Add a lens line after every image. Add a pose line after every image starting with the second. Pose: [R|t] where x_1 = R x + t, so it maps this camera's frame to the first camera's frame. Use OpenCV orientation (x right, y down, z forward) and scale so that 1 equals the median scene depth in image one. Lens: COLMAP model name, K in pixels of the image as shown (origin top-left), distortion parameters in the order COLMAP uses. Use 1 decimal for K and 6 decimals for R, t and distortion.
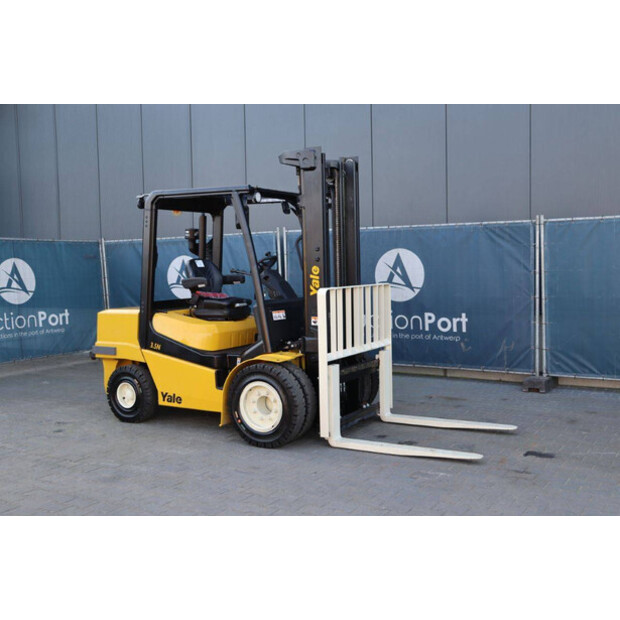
lens RADIAL K [[733.5, 0, 310.0], [0, 733.5, 310.0], [0, 0, 1]] dist [0.007126, 0.004144]
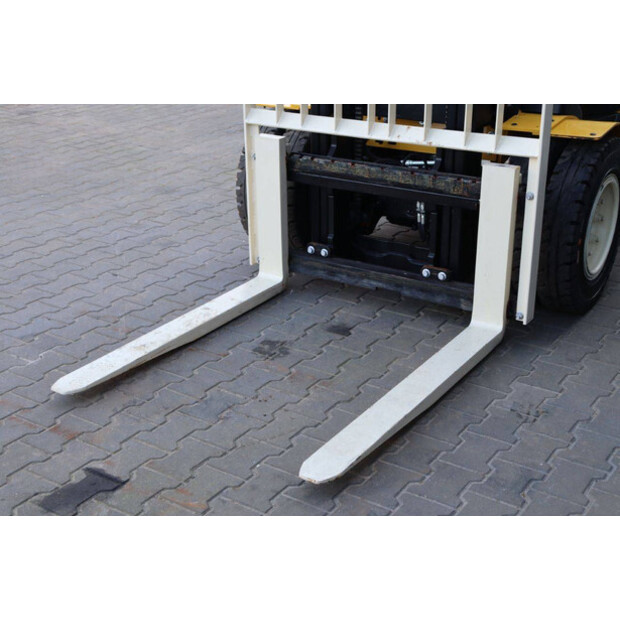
lens RADIAL K [[902.4, 0, 310.0], [0, 902.4, 310.0], [0, 0, 1]] dist [0.042771, 0.033545]
pose [[-0.058960, 0.406549, -0.911724, 0.747882], [-0.049739, 0.910983, 0.409435, -0.082404], [0.997020, 0.069489, -0.033490, 1.234923]]
